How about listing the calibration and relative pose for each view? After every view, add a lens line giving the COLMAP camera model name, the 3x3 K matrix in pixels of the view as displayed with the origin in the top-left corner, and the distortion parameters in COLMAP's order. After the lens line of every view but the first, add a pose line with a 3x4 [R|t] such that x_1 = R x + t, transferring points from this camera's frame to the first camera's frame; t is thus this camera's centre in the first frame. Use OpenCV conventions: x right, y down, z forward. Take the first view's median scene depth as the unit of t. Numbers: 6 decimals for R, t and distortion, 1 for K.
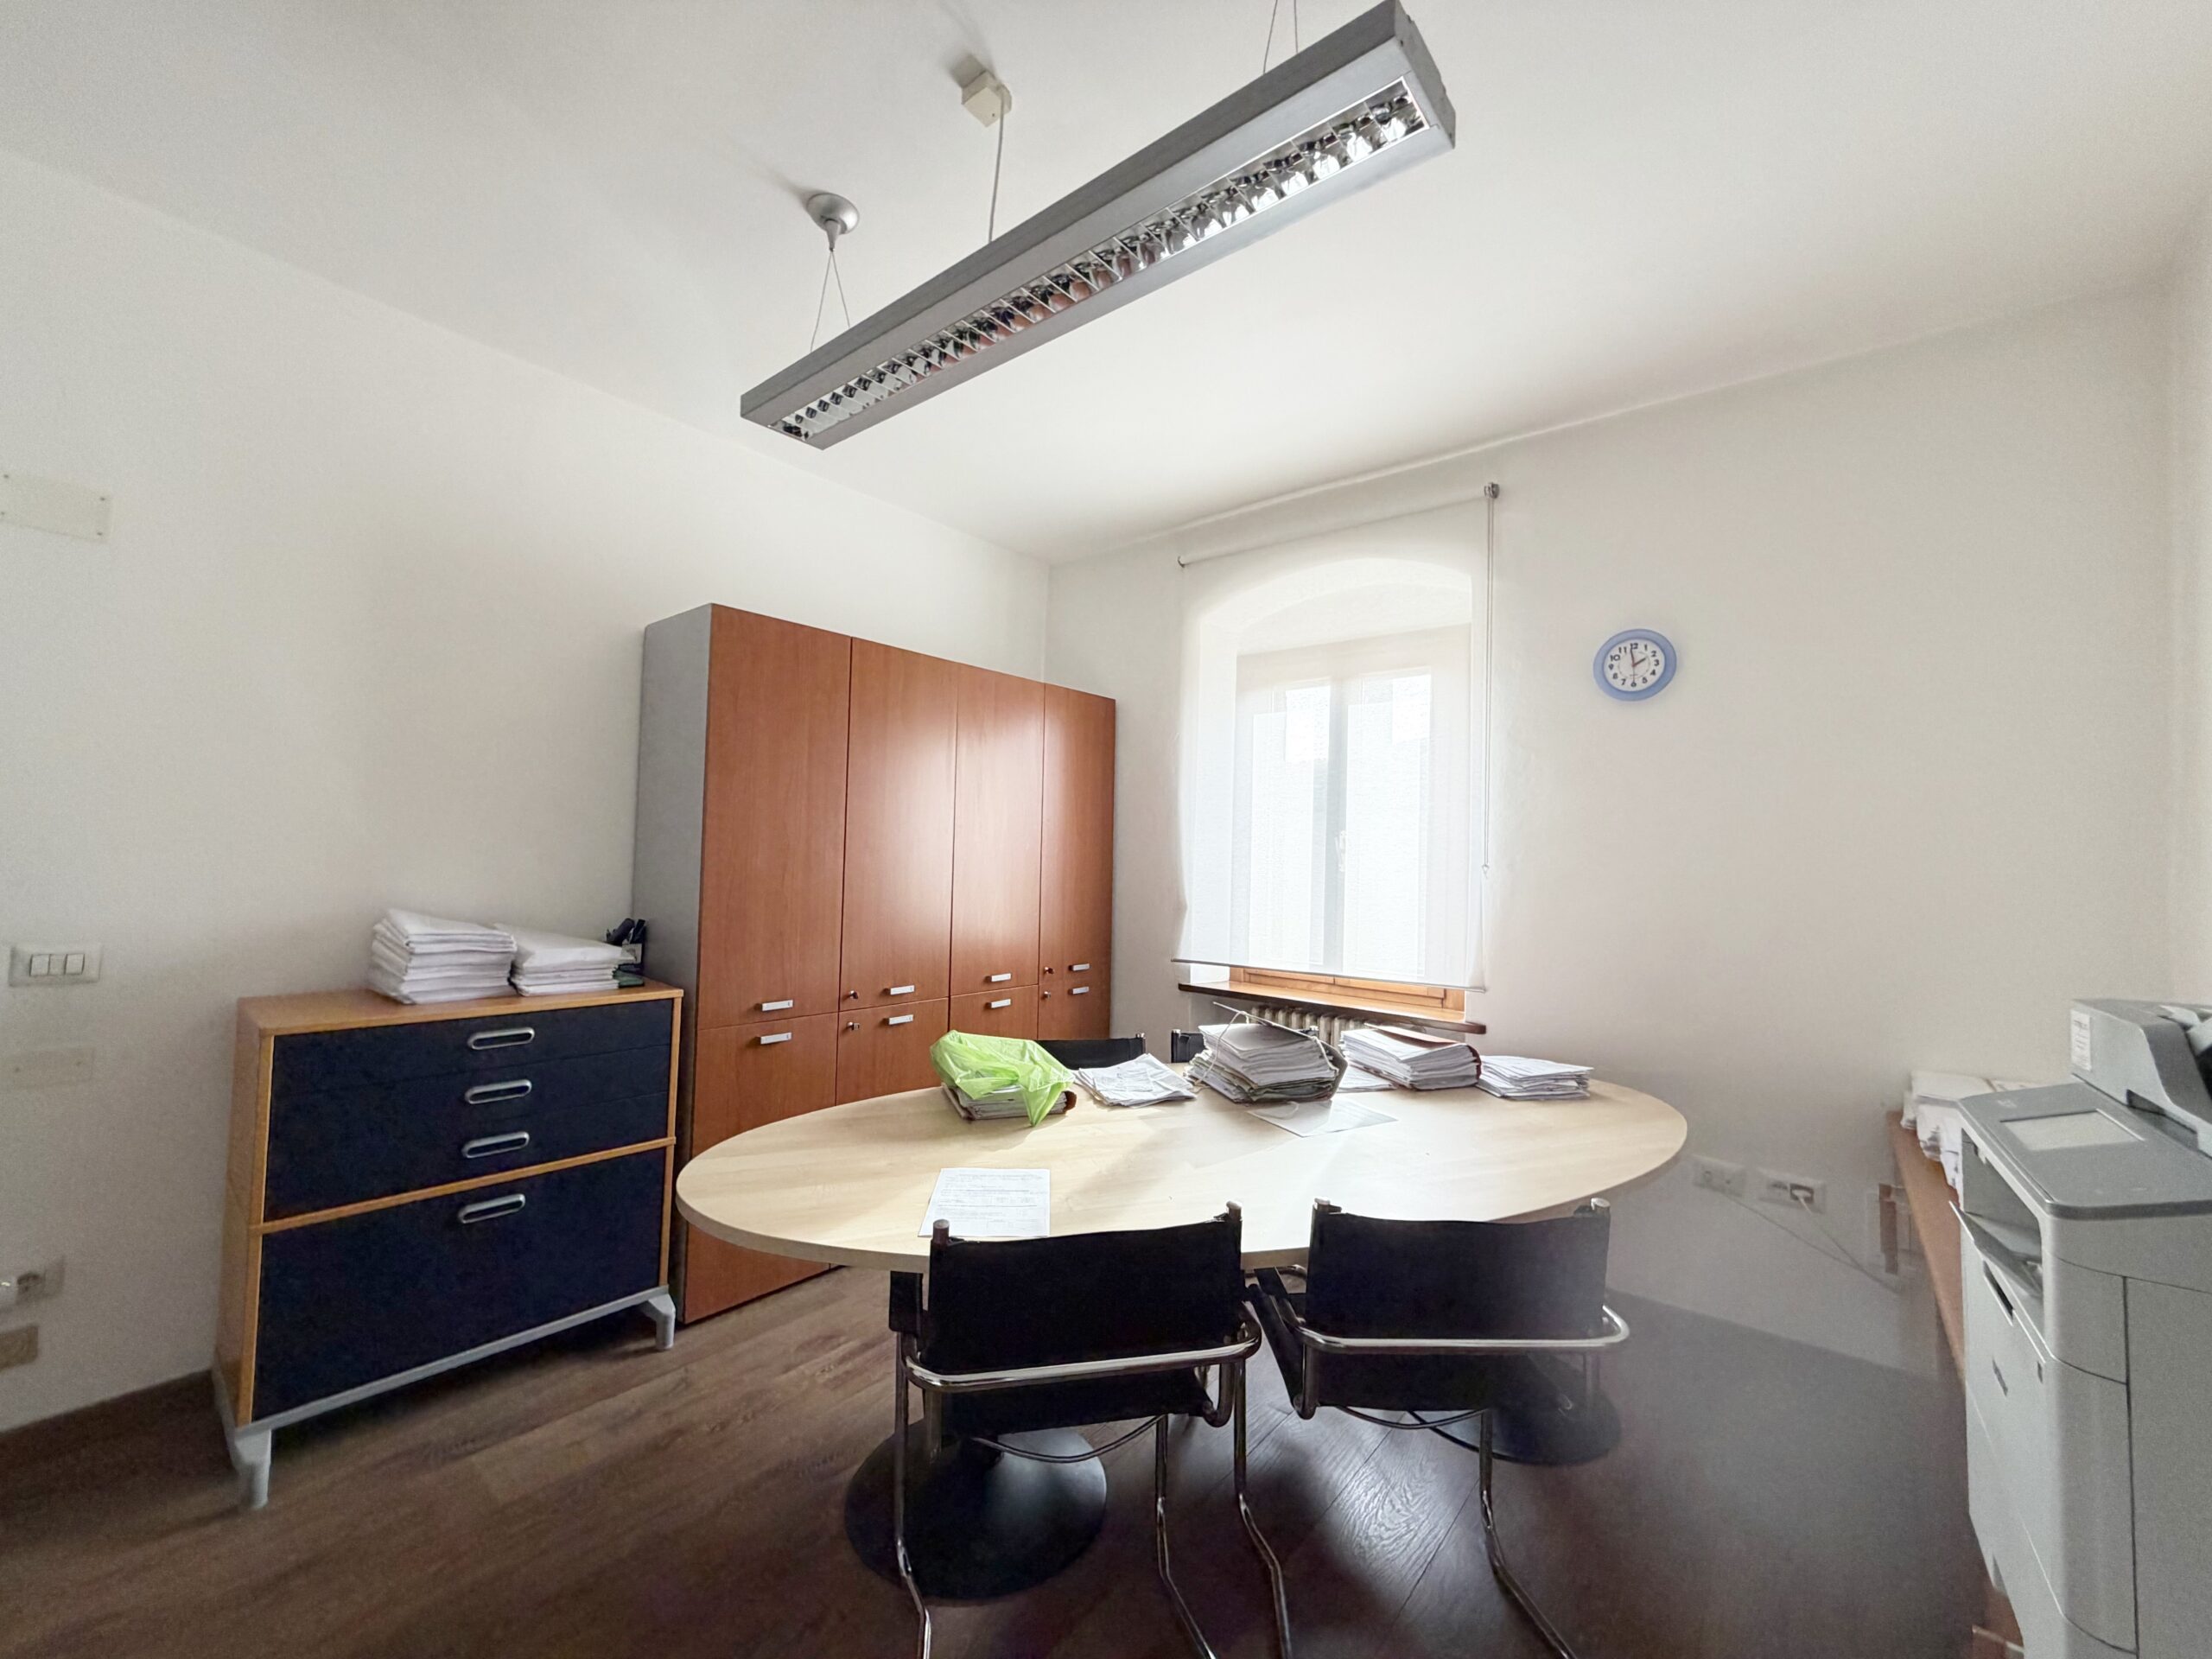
lens RADIAL K [[884.1, 0, 1097.3], [0, 884.1, 824.8], [0, 0, 1]] dist [-0.003342, -0.000061]
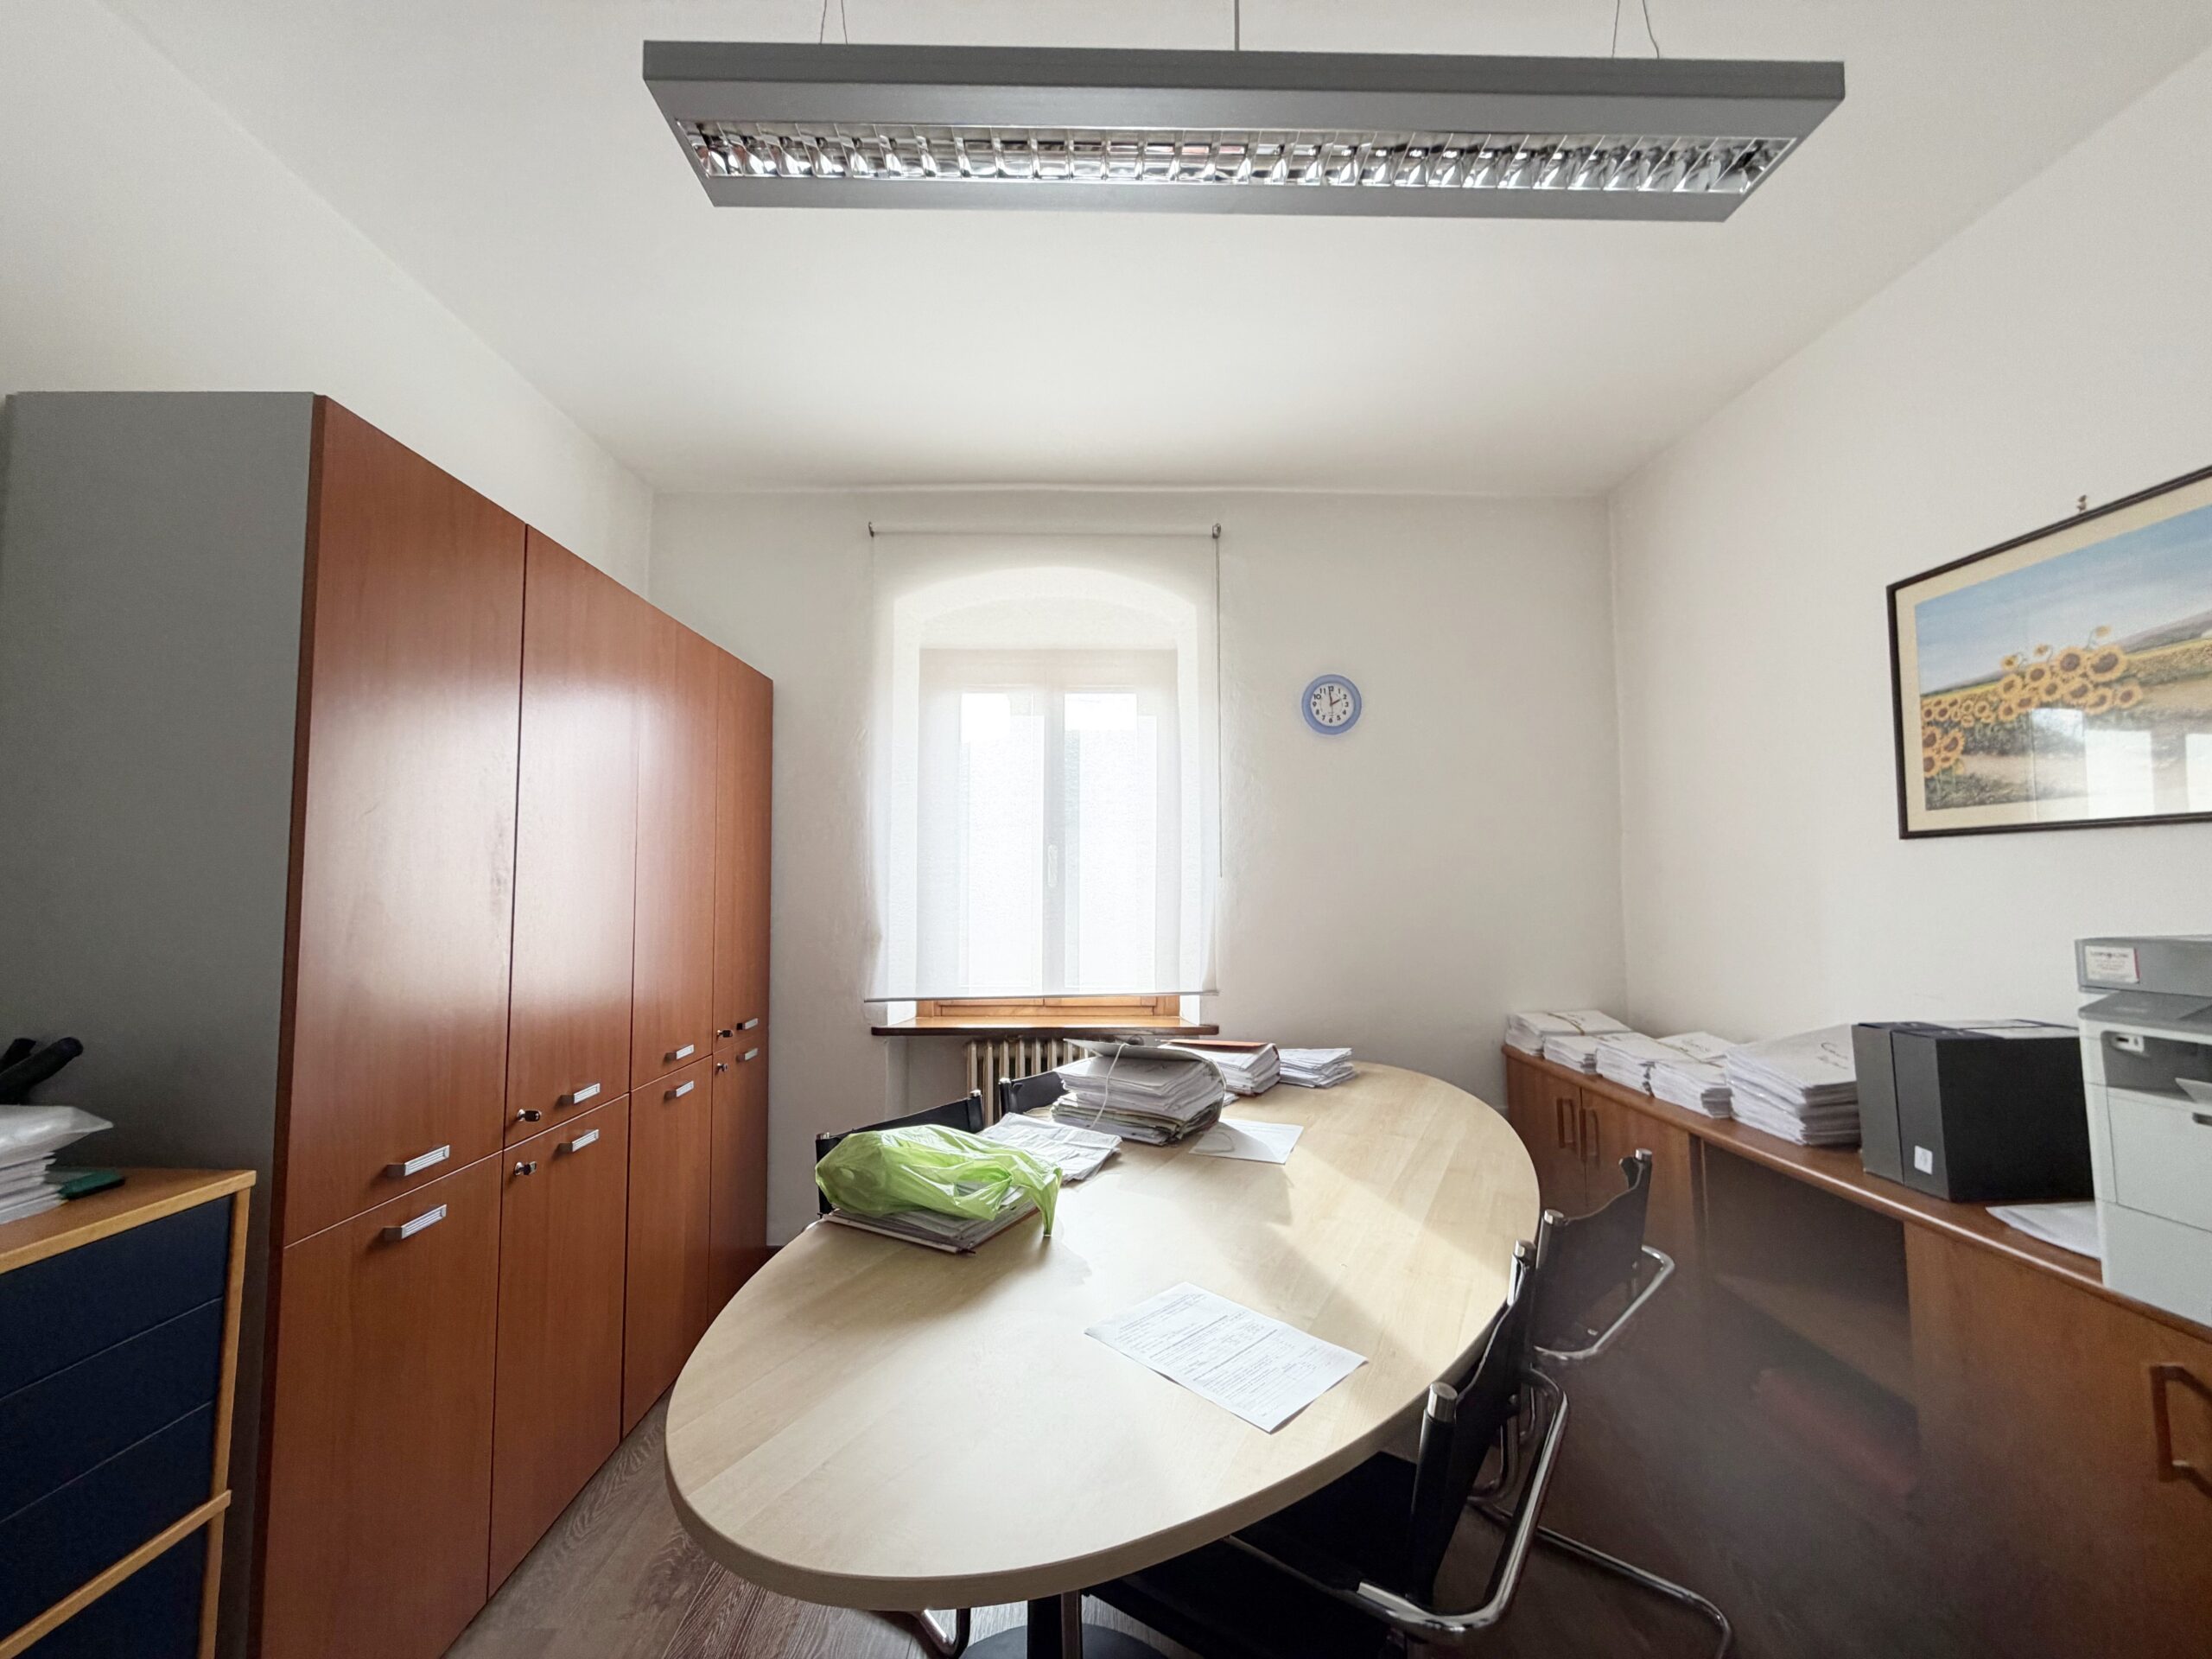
lens RADIAL K [[878.6, 0, 1100.0], [0, 878.6, 828.0], [0, 0, 1]] dist [-0.000464, 0.000313]
pose [[0.756787, 0.013135, 0.653530, -0.366377], [-0.000077, 0.999800, -0.020006, 0.008735], [-0.653662, 0.015090, 0.756636, 0.283240]]
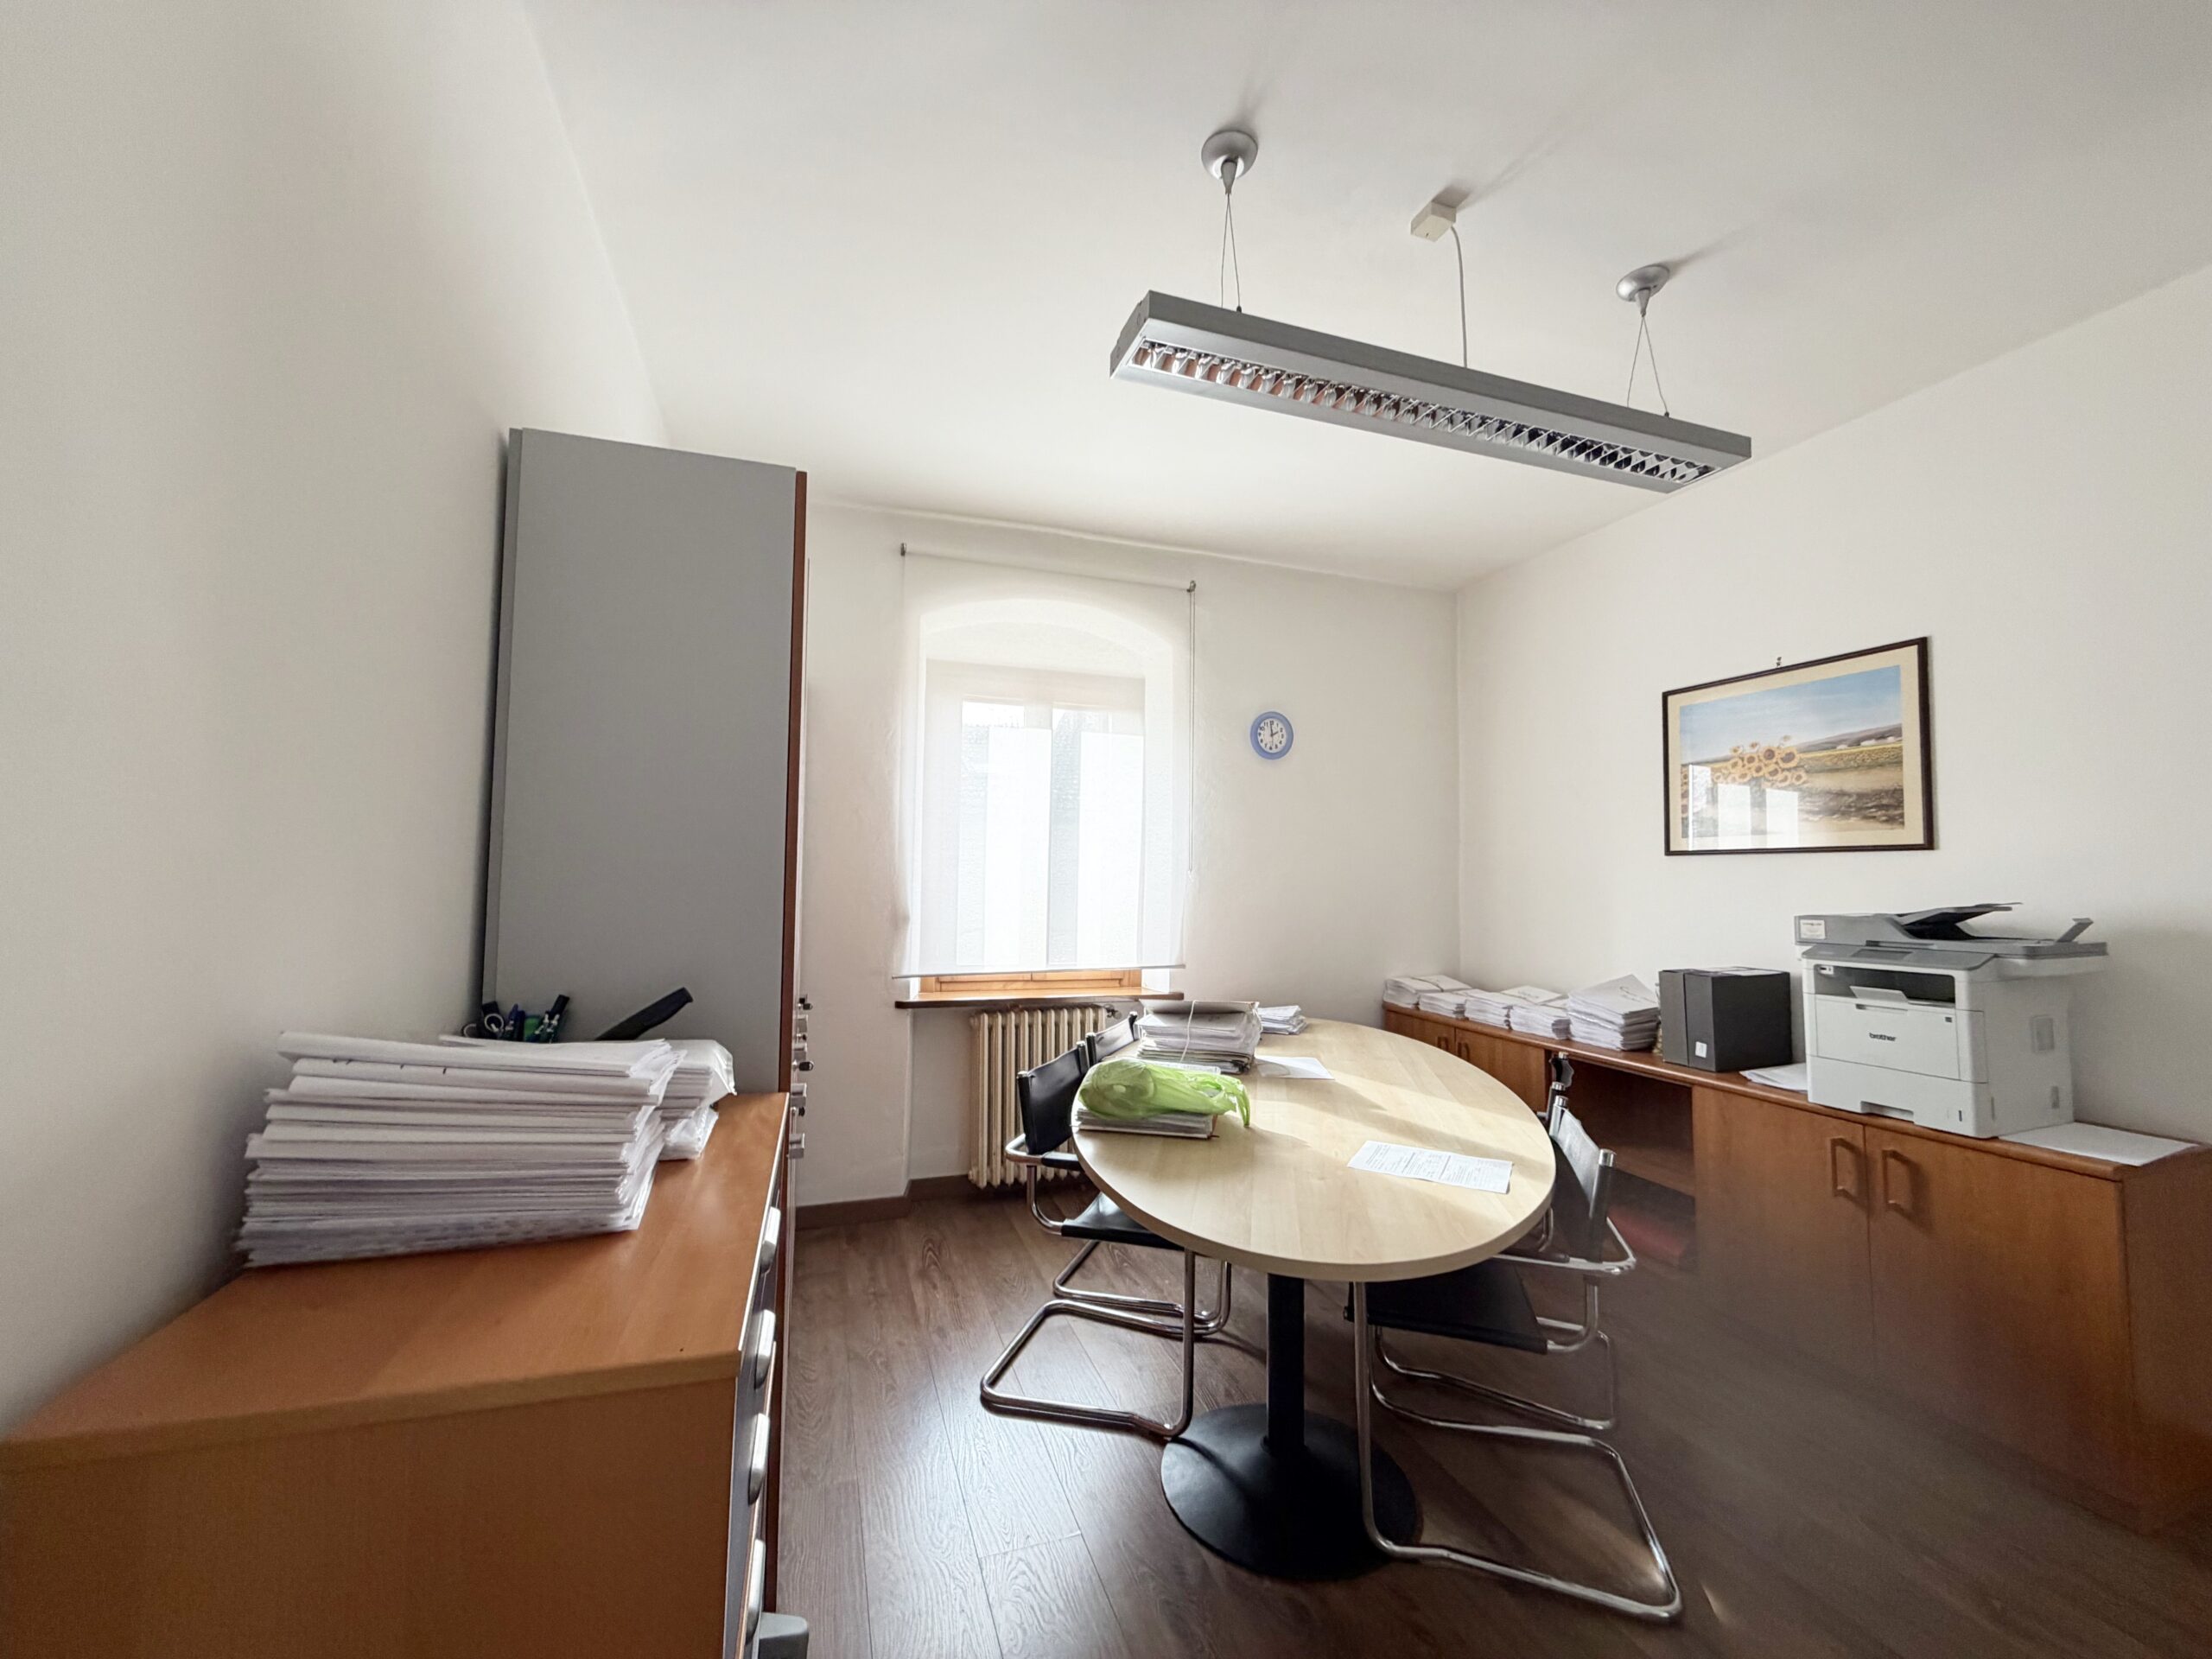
lens RADIAL K [[878.6, 0, 1100.0], [0, 878.6, 828.0], [0, 0, 1]] dist [-0.000464, 0.000313]
pose [[0.527243, 0.028198, 0.849246, -0.734843], [-0.029242, 0.999459, -0.015031, 0.006212], [-0.849211, -0.016909, 0.527783, 0.419989]]
